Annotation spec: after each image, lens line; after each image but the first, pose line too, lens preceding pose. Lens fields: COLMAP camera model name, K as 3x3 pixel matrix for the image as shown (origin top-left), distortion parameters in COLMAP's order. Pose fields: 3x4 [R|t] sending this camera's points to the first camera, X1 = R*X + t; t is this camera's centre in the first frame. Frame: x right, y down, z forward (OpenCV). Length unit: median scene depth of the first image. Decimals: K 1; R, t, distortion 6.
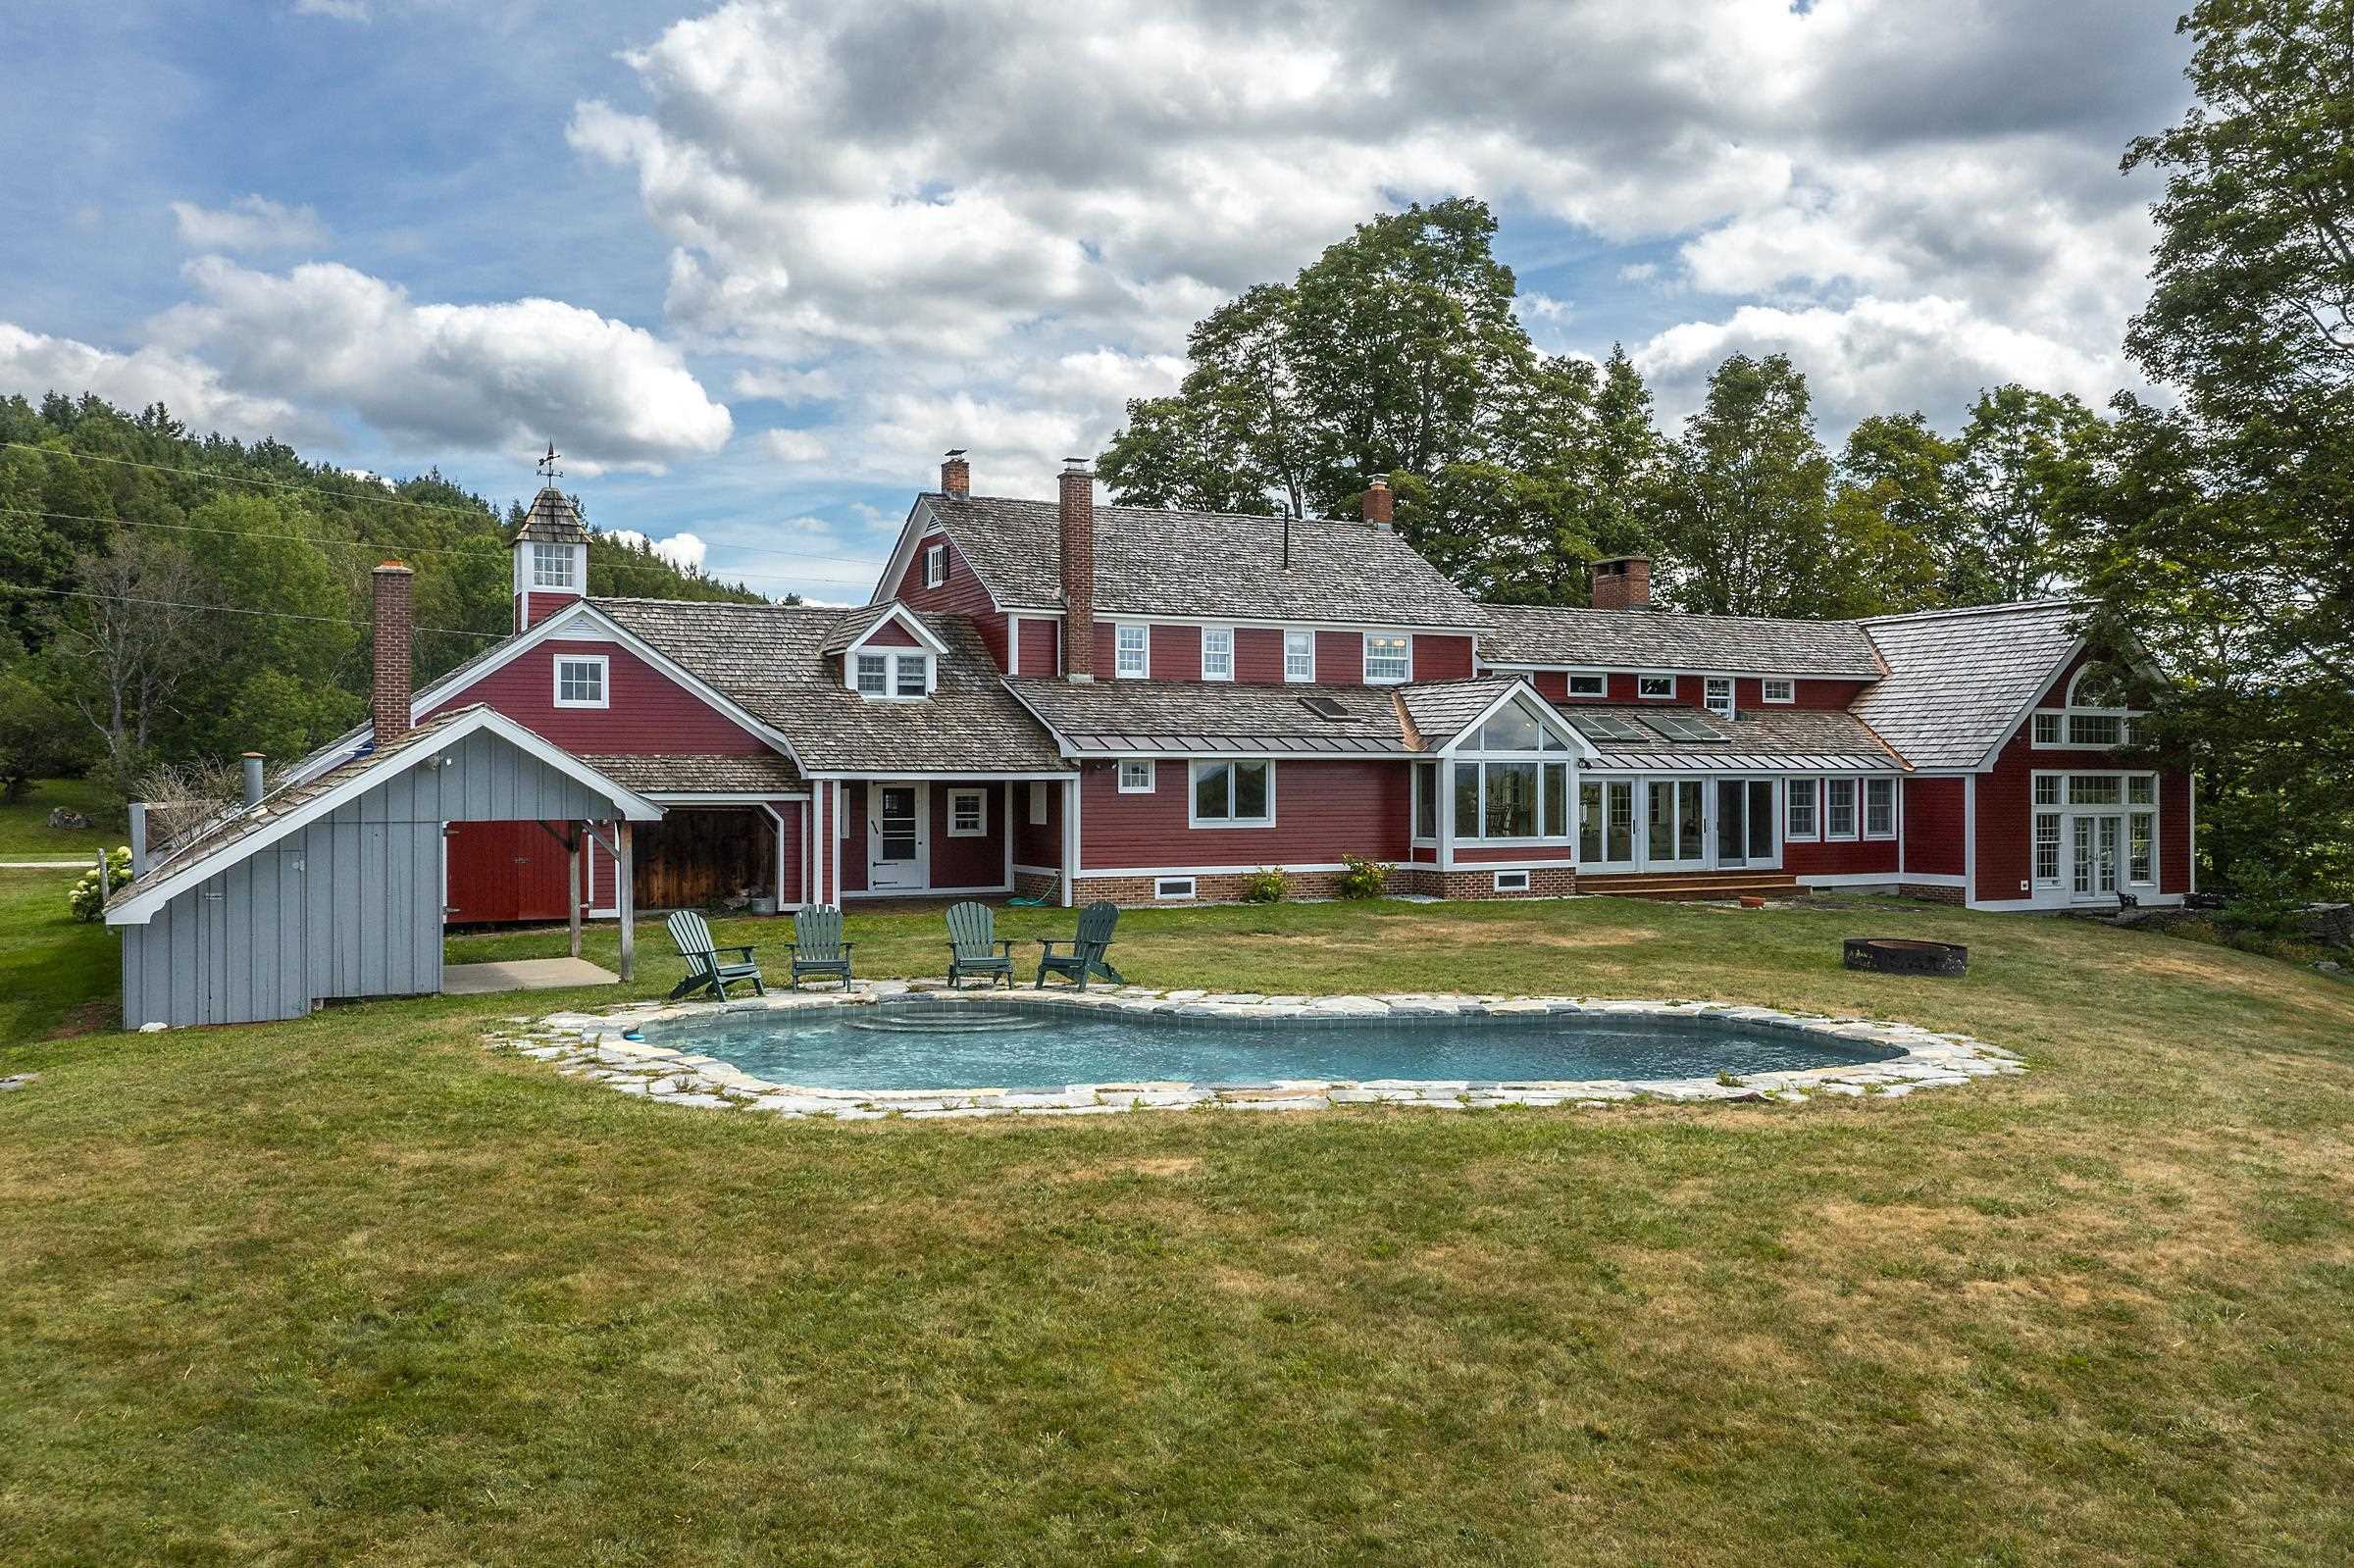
lens RADIAL K [[1881.0, 0, 1177.0], [0, 1881.0, 784.0], [0, 0, 1]] dist [0.004014, 0.003526]
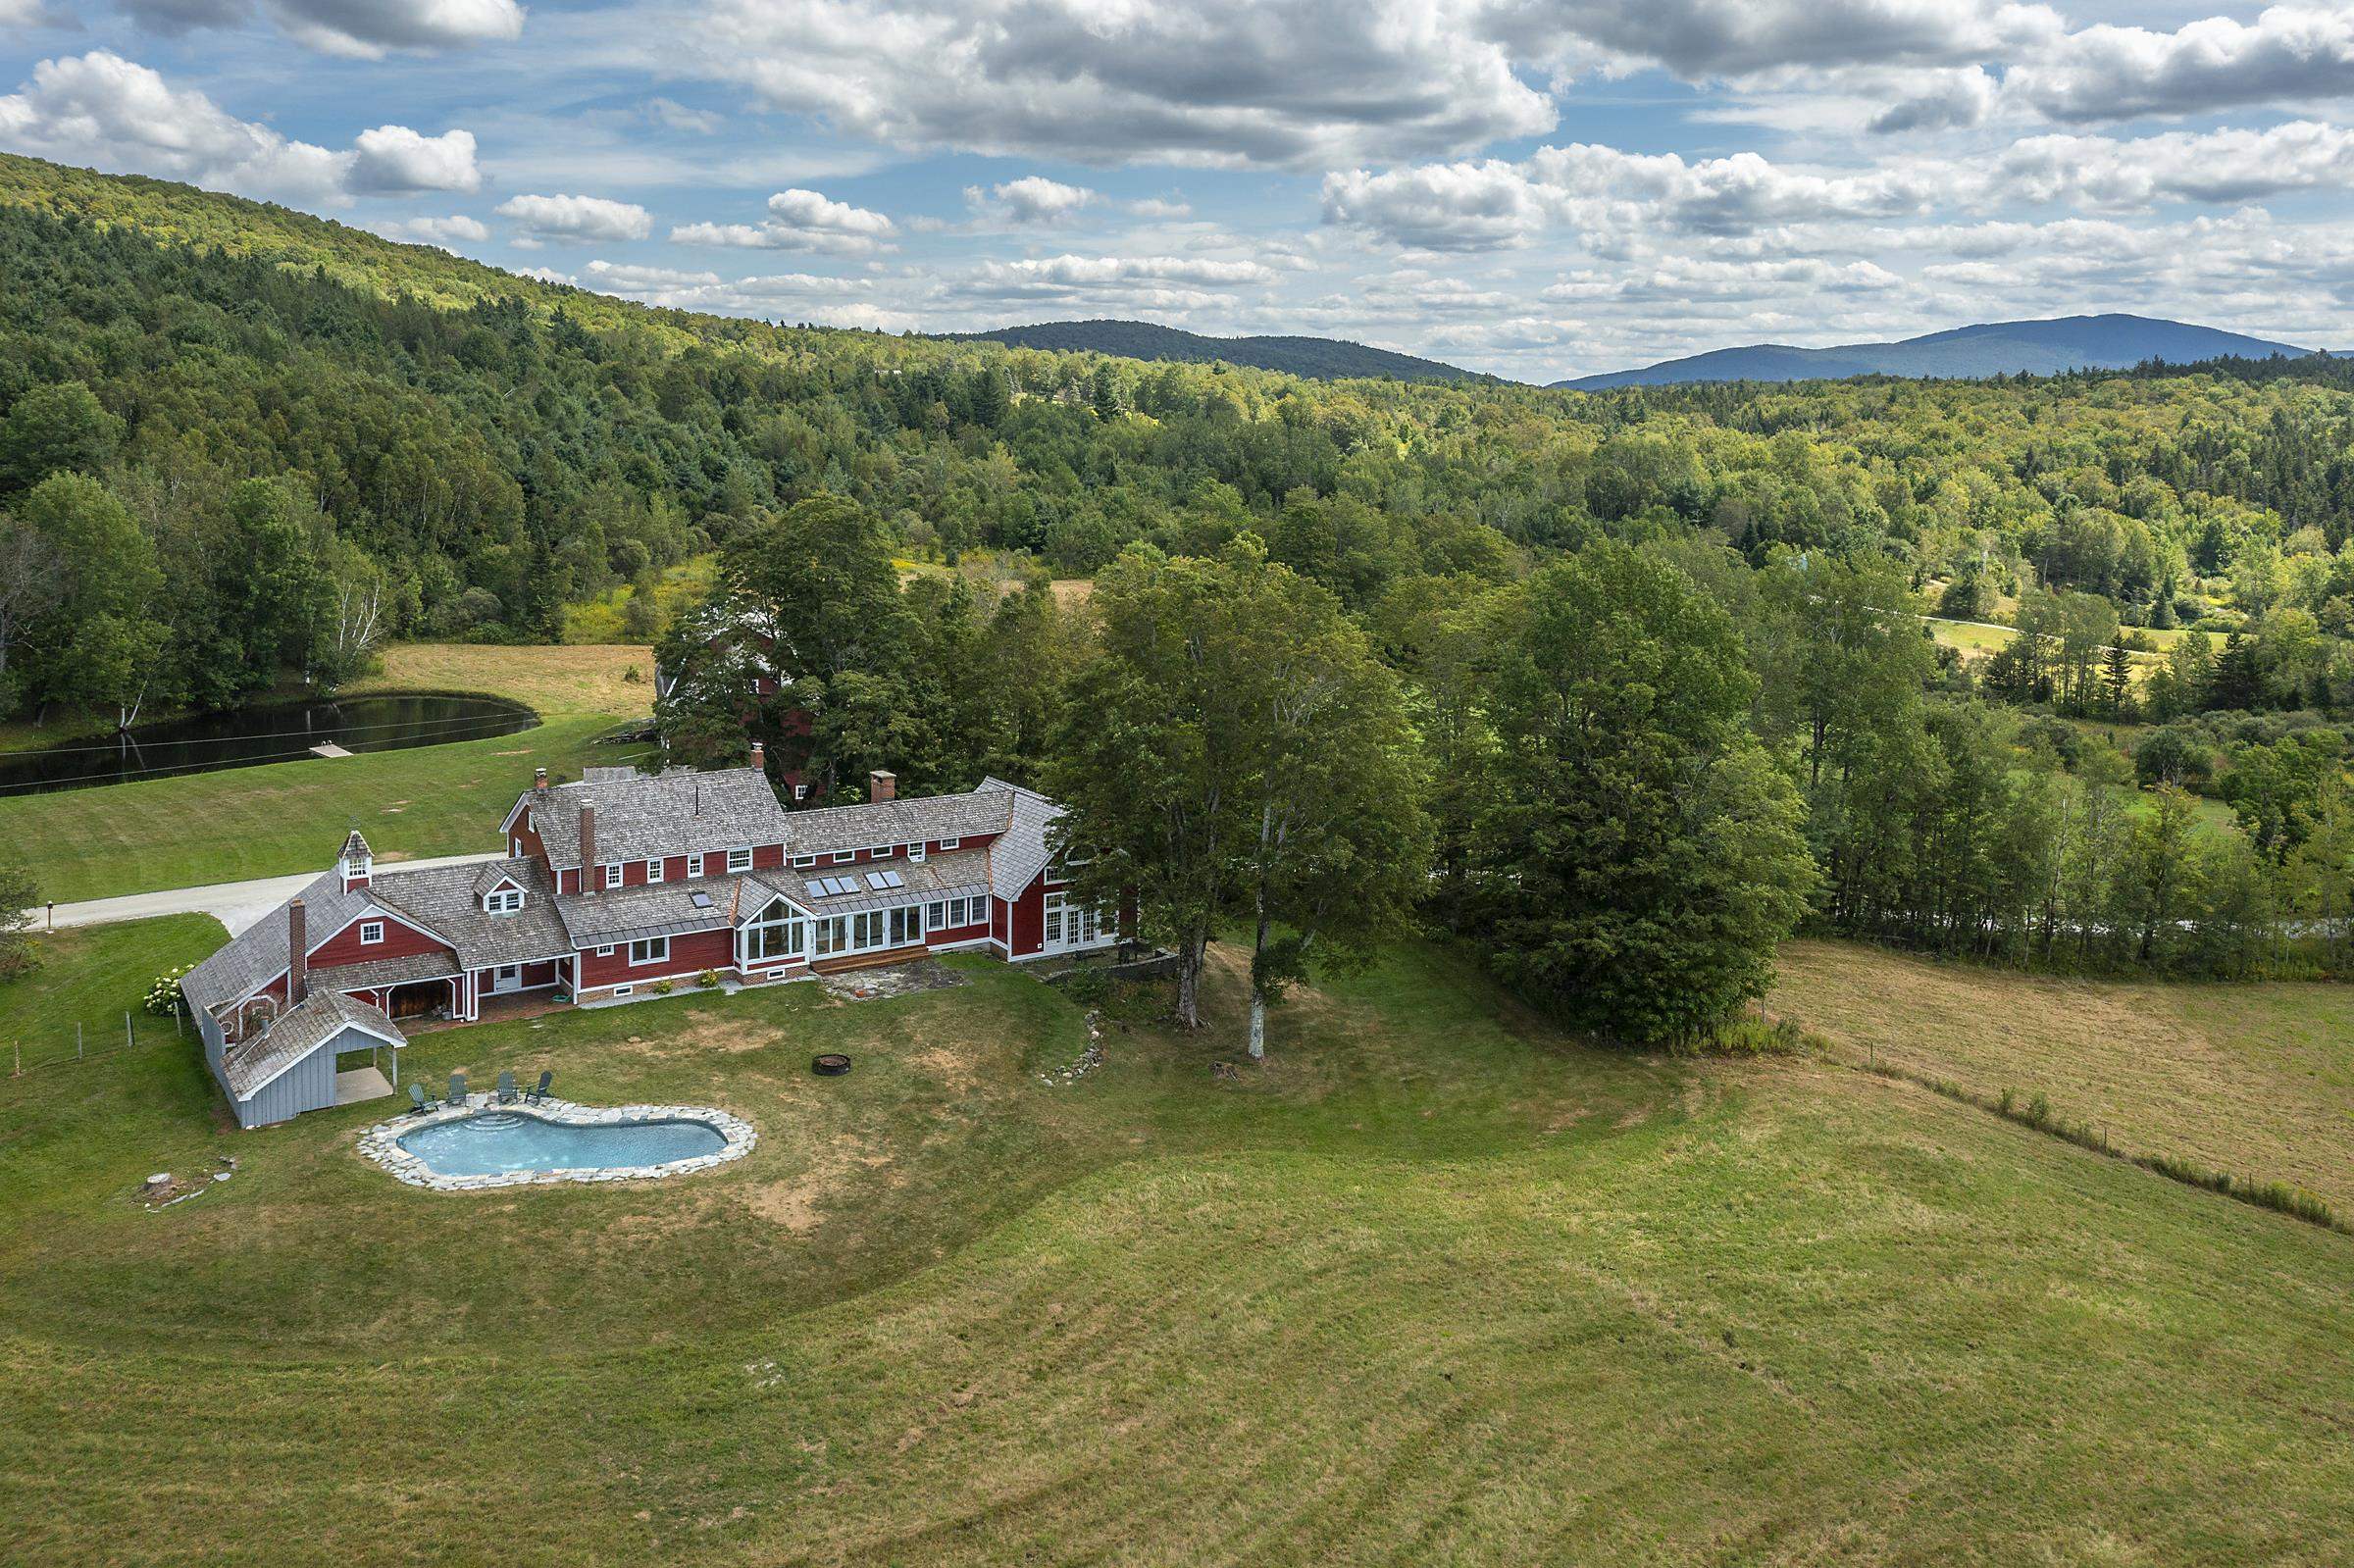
lens RADIAL K [[1997.7, 0, 1225.1], [0, 1997.7, 581.8], [0, 0, 1]] dist [0.010755, -0.006733]
pose [[0.992149, 0.012645, 0.124422, 0.409131], [-0.025735, 0.994226, 0.104174, -0.702517], [-0.122387, -0.106558, 0.986746, -1.483195]]
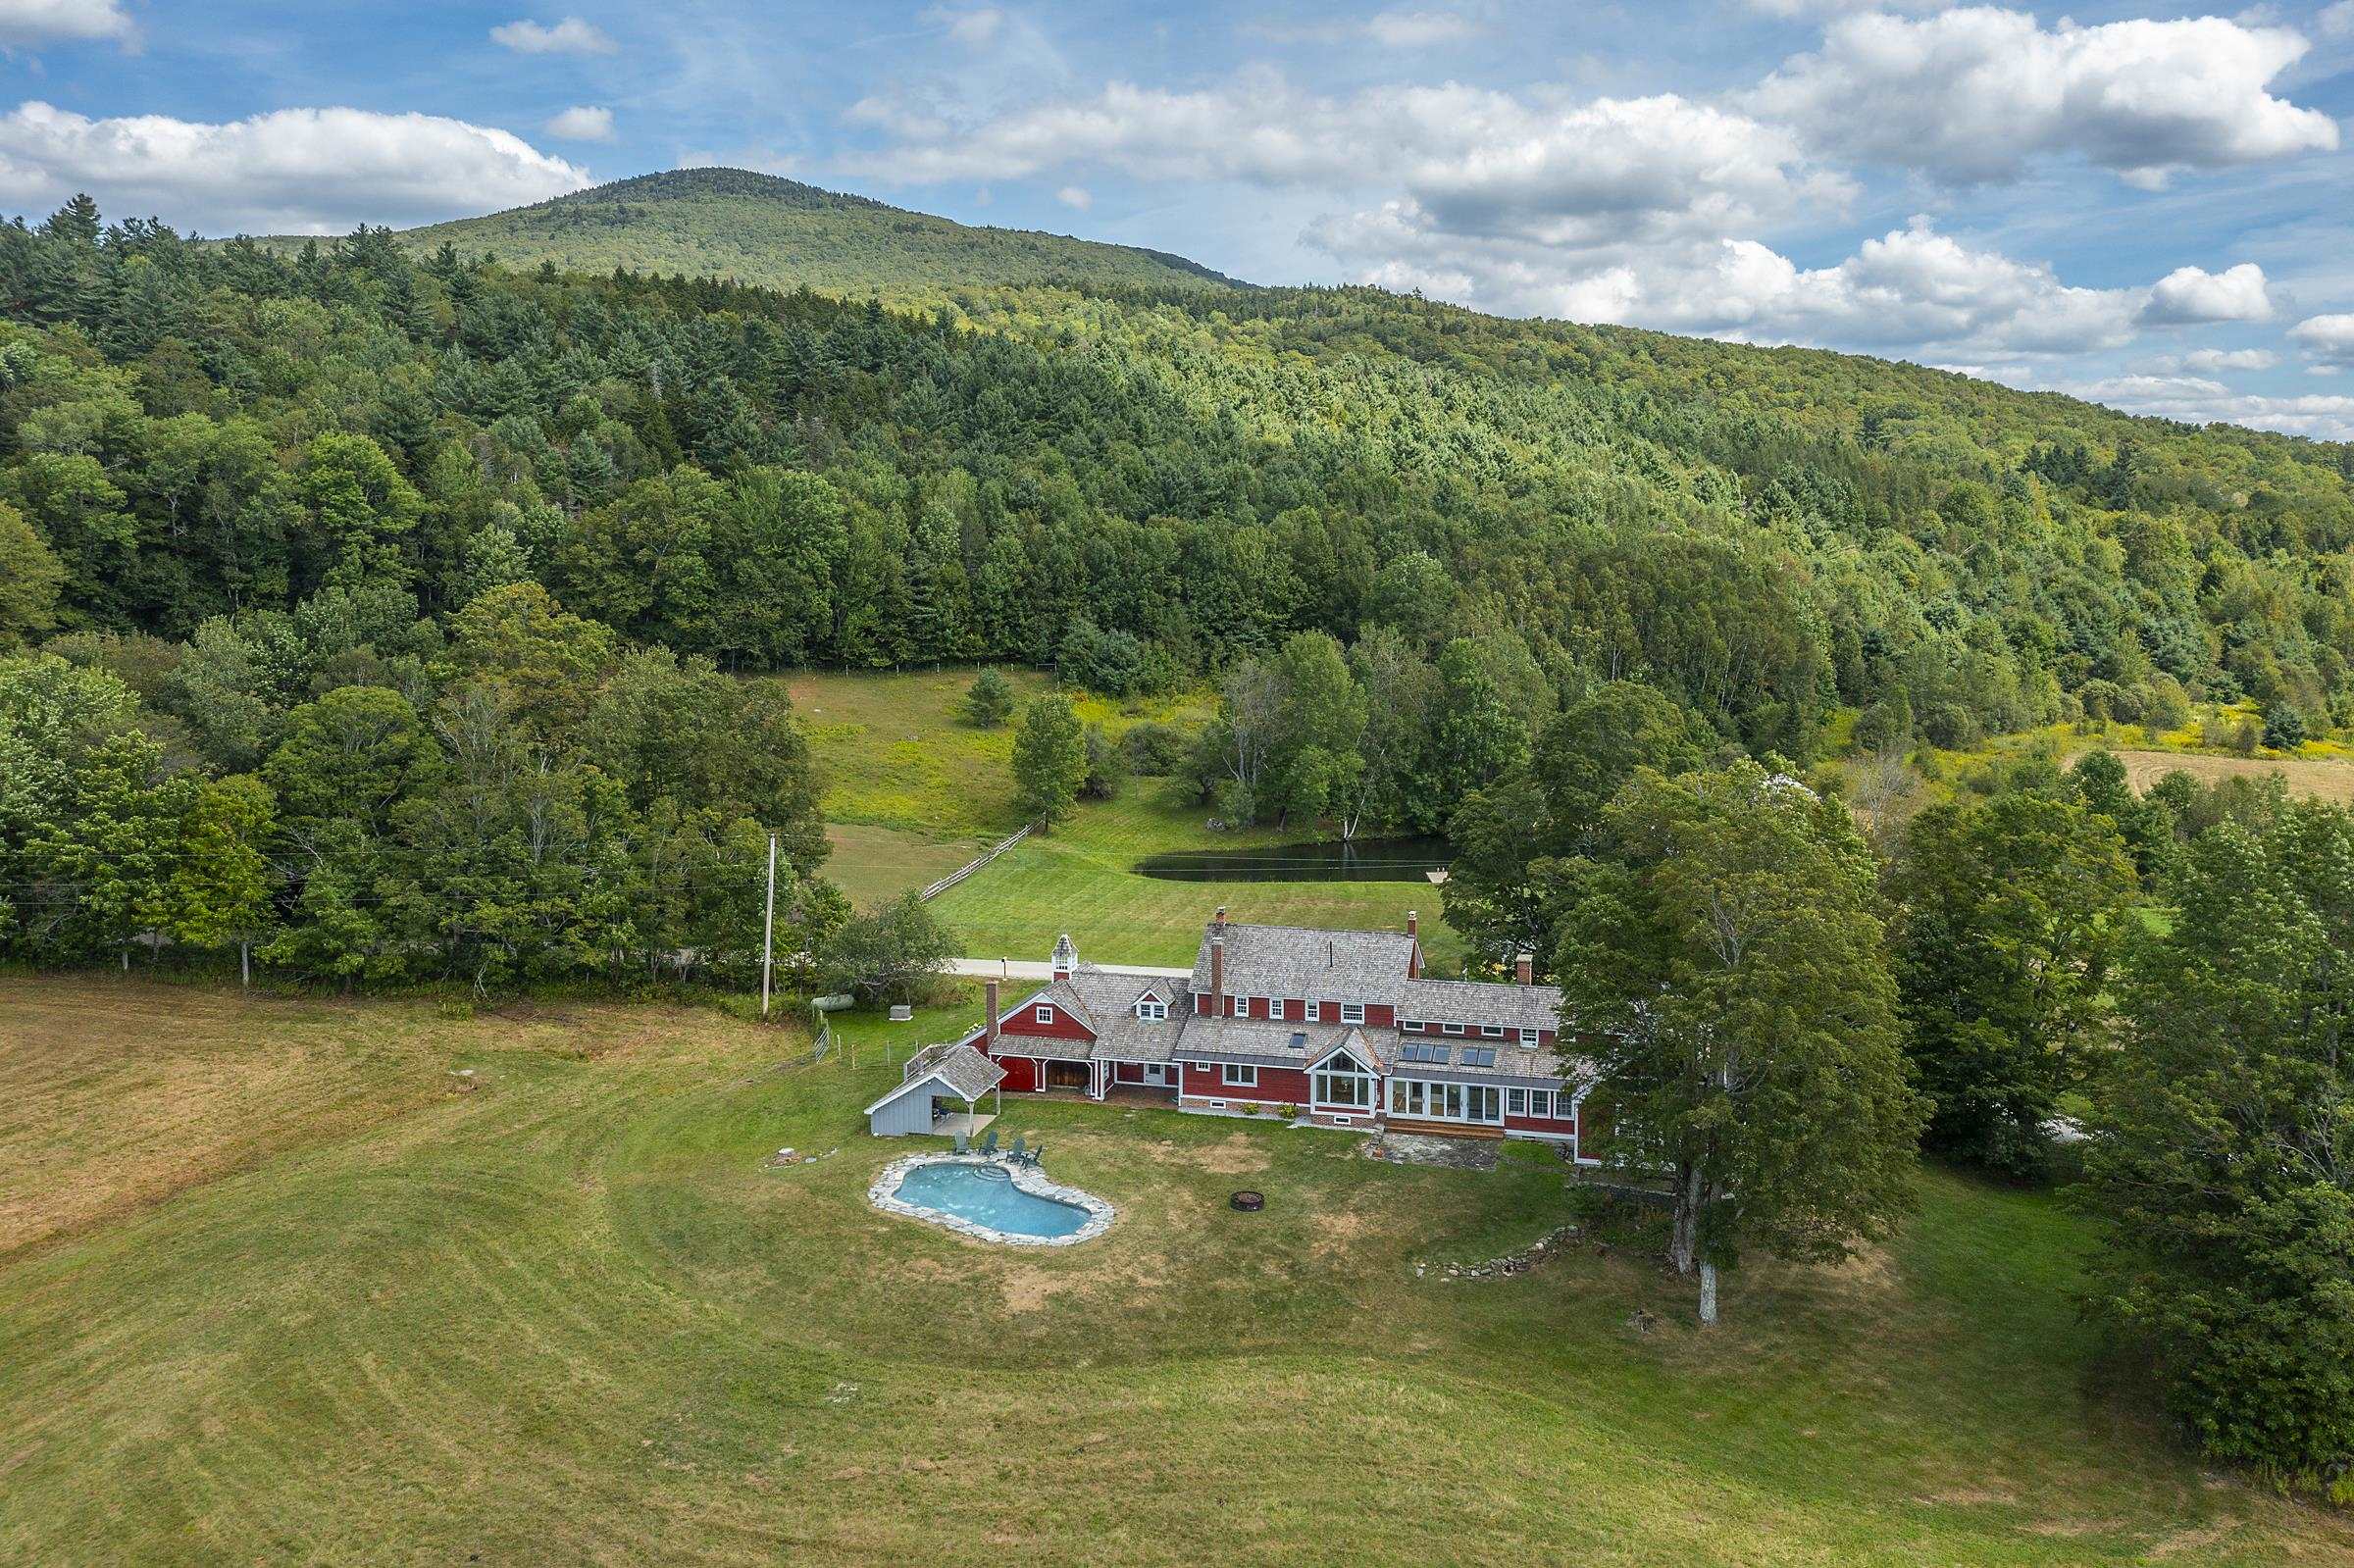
lens RADIAL K [[1987.4, 0, 1177.0], [0, 1987.4, 784.0], [0, 0, 1]] dist [-0.003649, 0.011450]
pose [[0.743146, 0.097496, -0.661989, 1.743686], [0.000722, 0.989211, 0.146498, -0.794559], [0.669129, -0.109347, 0.735057, -1.110113]]
